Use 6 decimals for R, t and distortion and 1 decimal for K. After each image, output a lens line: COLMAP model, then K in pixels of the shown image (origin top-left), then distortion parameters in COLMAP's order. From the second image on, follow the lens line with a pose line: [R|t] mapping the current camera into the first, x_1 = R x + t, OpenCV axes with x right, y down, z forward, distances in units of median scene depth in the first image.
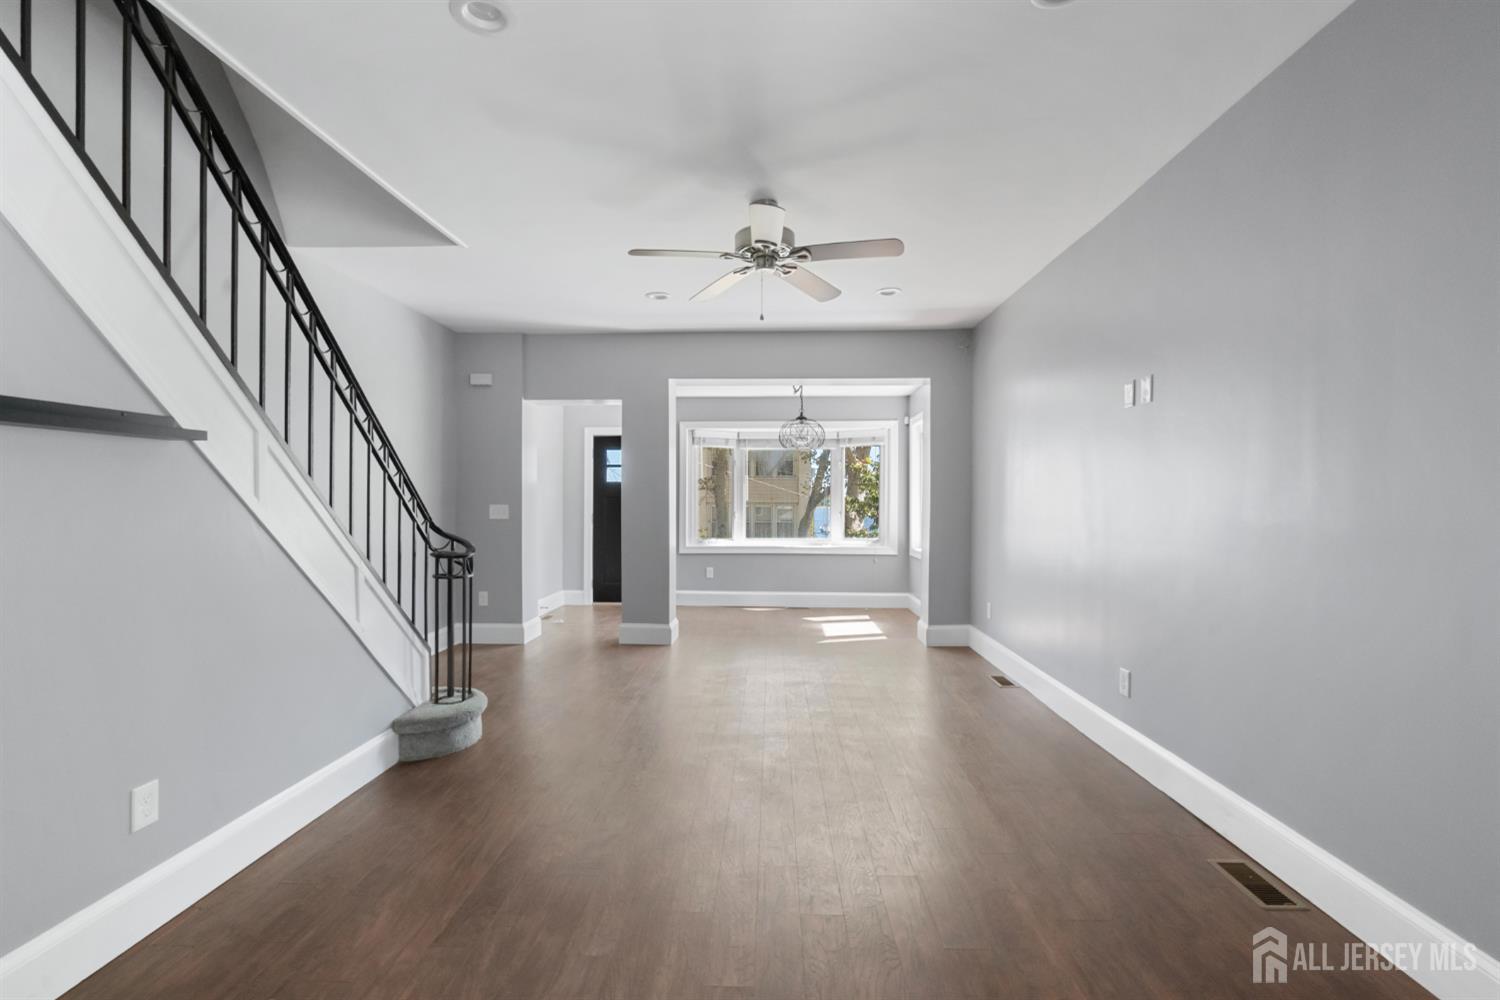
lens RADIAL K [[698.7, 0, 756.1], [0, 698.7, 503.9], [0, 0, 1]] dist [-0.004764, 0.000372]
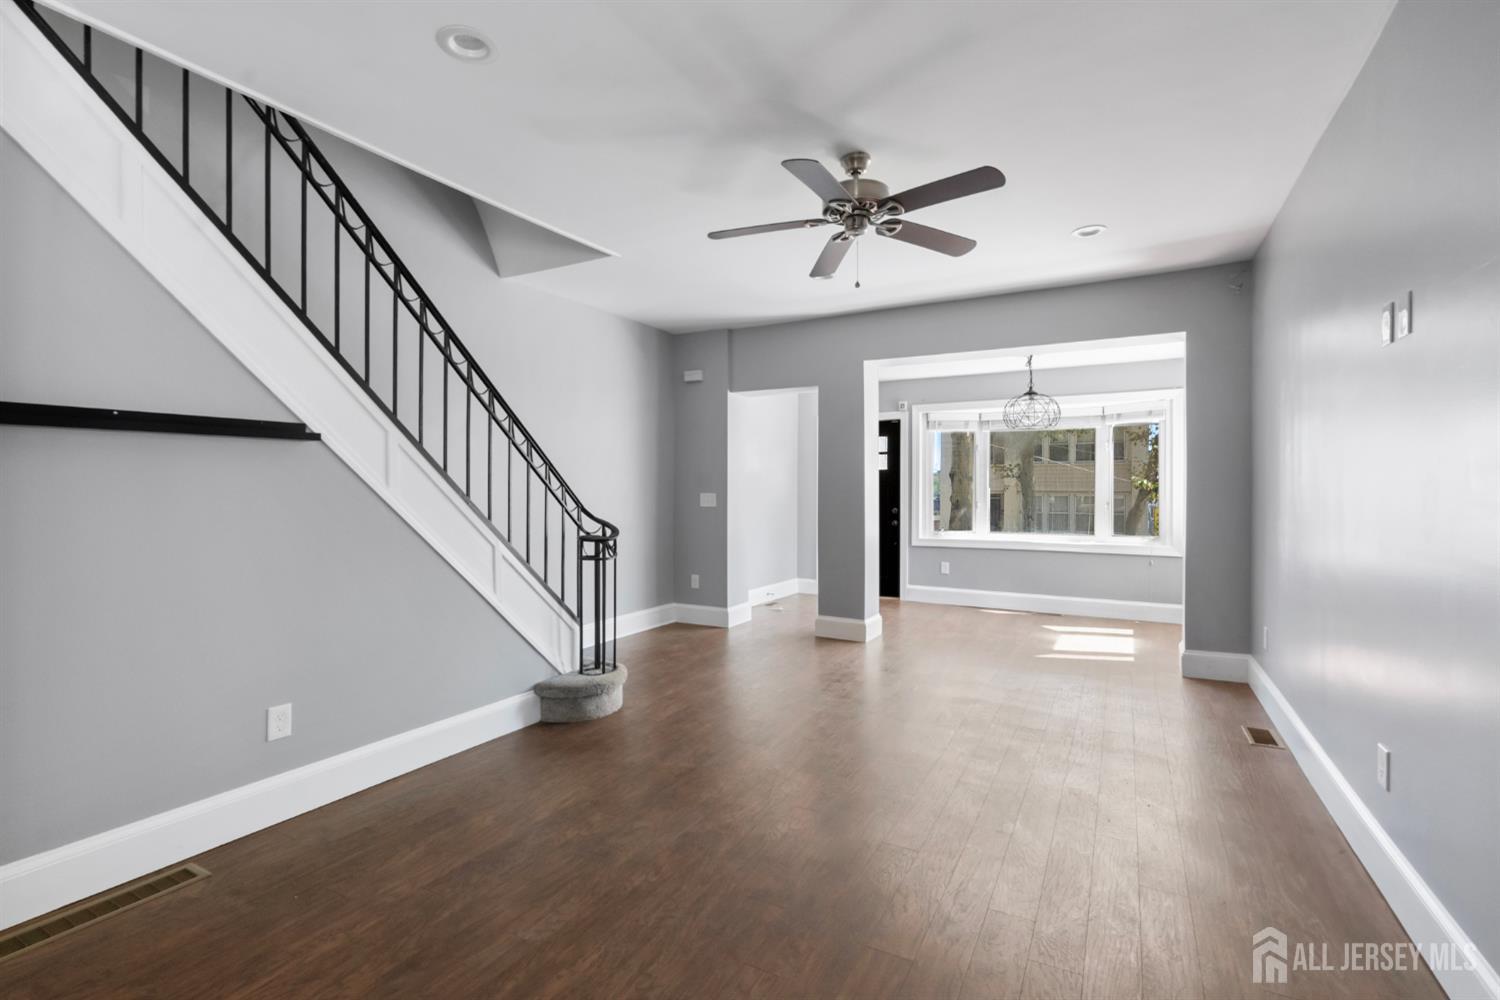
lens RADIAL K [[704.0, 0, 711.5], [0, 704.0, 483.2], [0, 0, 1]] dist [-0.019952, 0.009477]
pose [[0.886338, -0.004814, -0.463013, 0.152189], [-0.001626, 0.999907, -0.013509, 0.000391], [0.463036, 0.012726, 0.886248, 0.070000]]
